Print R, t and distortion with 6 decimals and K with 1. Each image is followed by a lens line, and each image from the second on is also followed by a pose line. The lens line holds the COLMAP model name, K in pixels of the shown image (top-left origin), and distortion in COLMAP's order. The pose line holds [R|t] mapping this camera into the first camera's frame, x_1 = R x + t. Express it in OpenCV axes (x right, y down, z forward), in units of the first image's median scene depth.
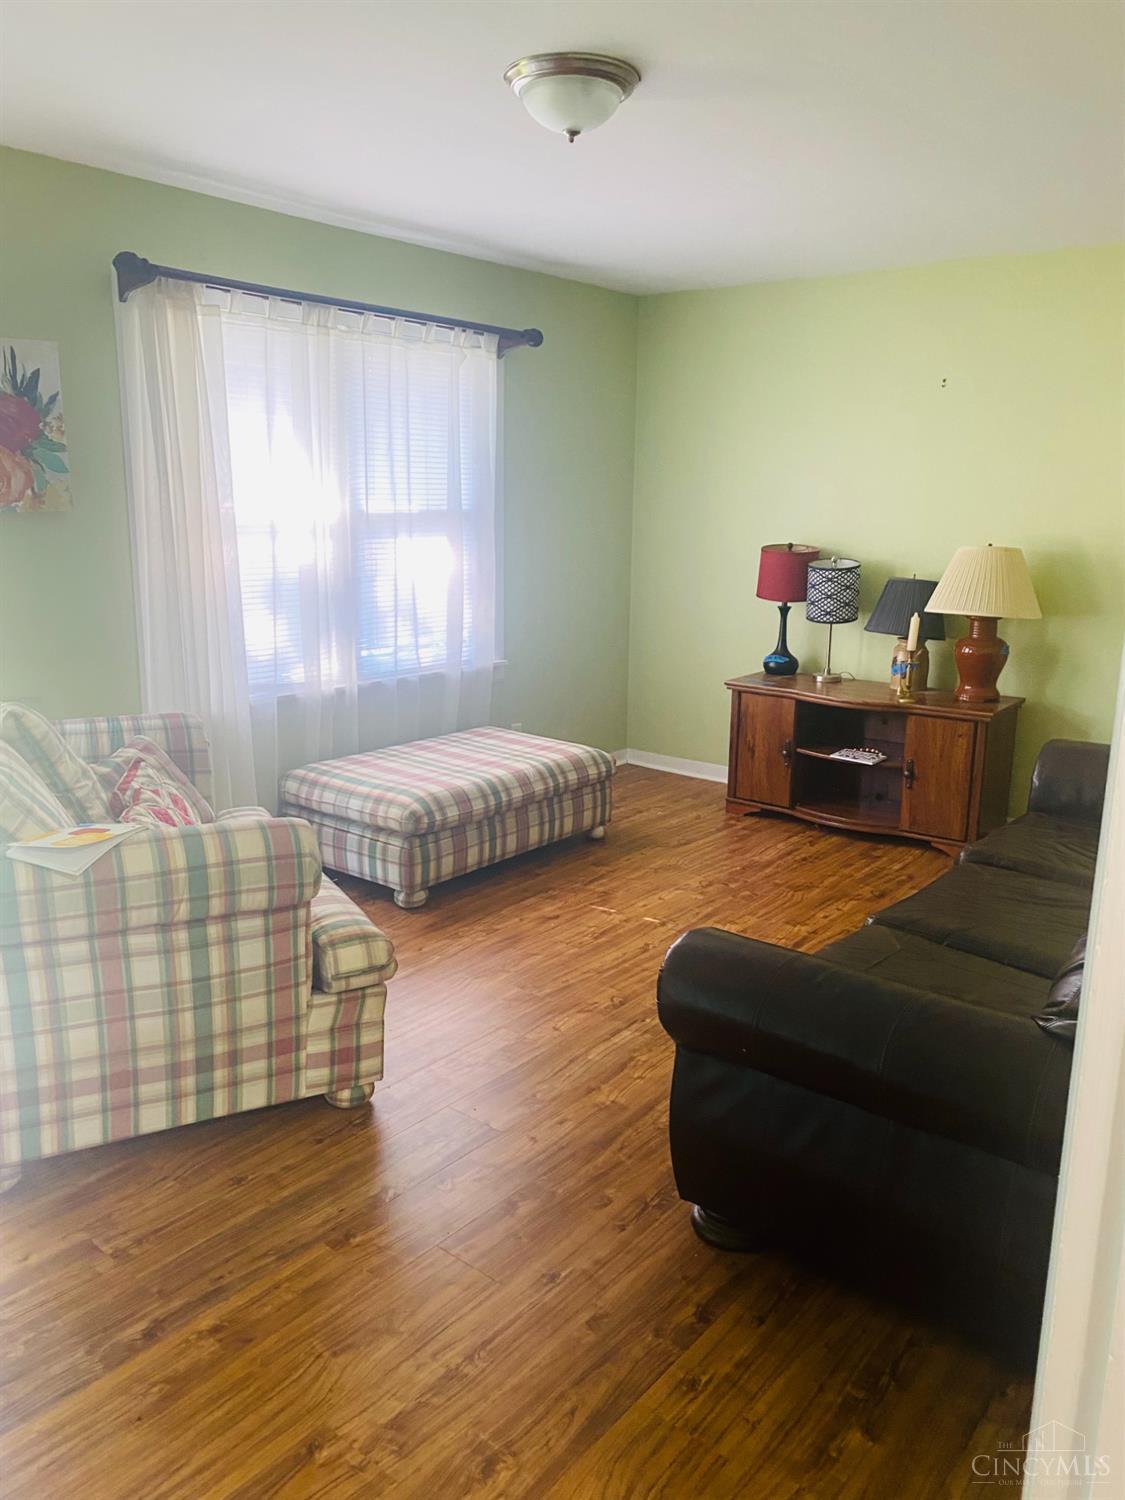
lens RADIAL K [[1139.3, 0, 559.9], [0, 1139.3, 752.6], [0, 0, 1]] dist [0.005627, -0.003844]
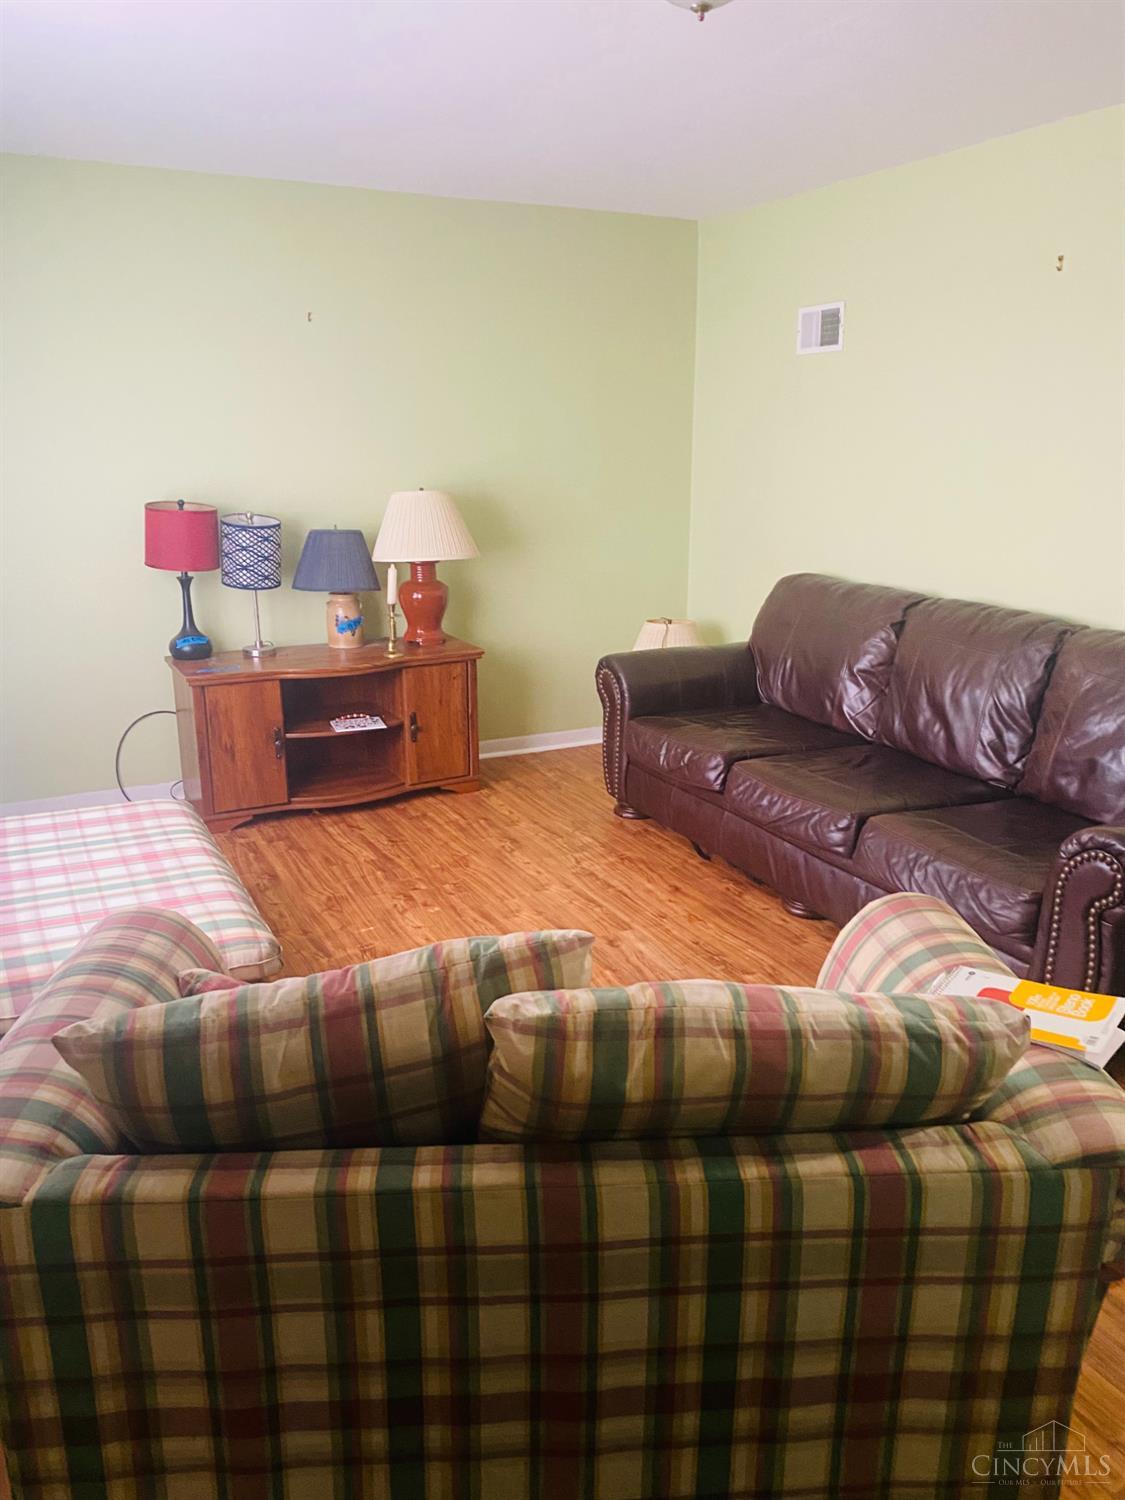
lens RADIAL K [[1071.7, 0, 635.5], [0, 1071.7, 748.2], [0, 0, 1]] dist [0.004832, 0.001063]
pose [[0.354477, -0.257550, 0.898896, -0.521448], [0.195237, 0.960517, 0.198214, -0.123224], [-0.914455, 0.105235, 0.390765, 0.508859]]
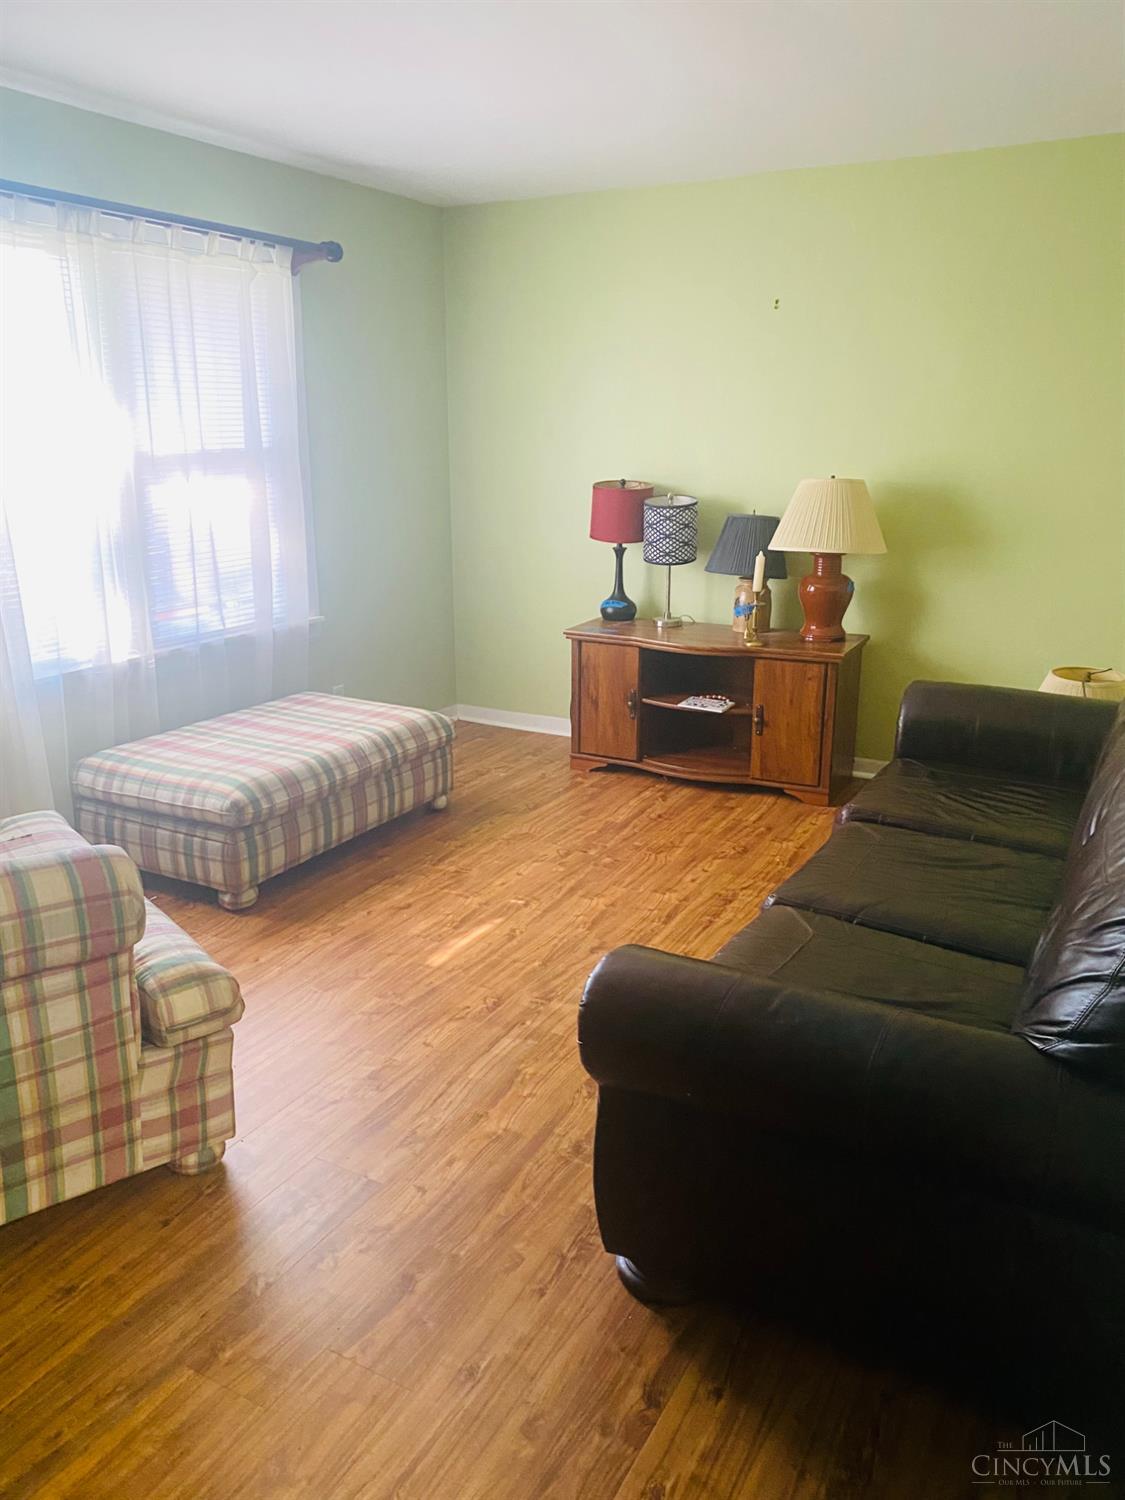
lens RADIAL K [[1139.3, 0, 559.9], [0, 1139.3, 752.6], [0, 0, 1]] dist [0.005627, -0.003844]
pose [[0.983392, -0.062016, 0.170571, -0.029021], [0.051949, 0.996669, 0.062868, -0.025744], [-0.173902, -0.052963, 0.983338, 0.087945]]
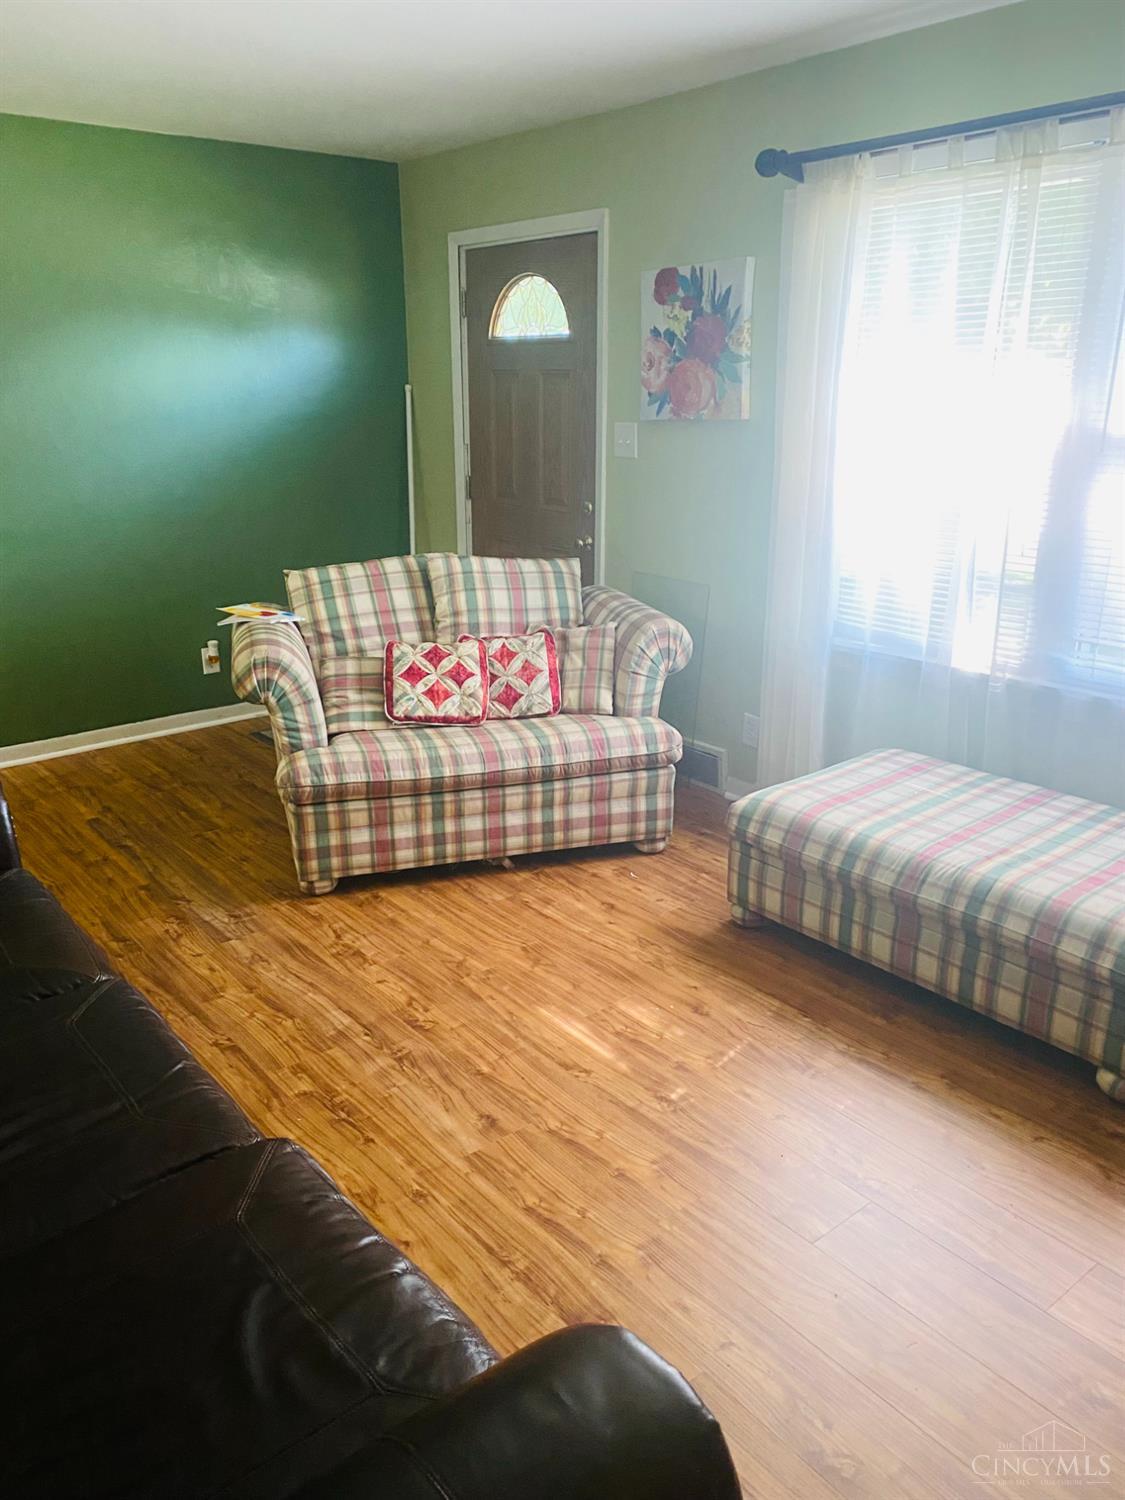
lens RADIAL K [[1139.3, 0, 559.9], [0, 1139.3, 752.6], [0, 0, 1]] dist [0.005627, -0.003844]
pose [[-0.200076, 0.293273, -0.934859, 0.585964], [-0.214981, 0.917759, 0.333918, -0.207247], [0.955904, 0.267786, -0.120573, 0.886921]]
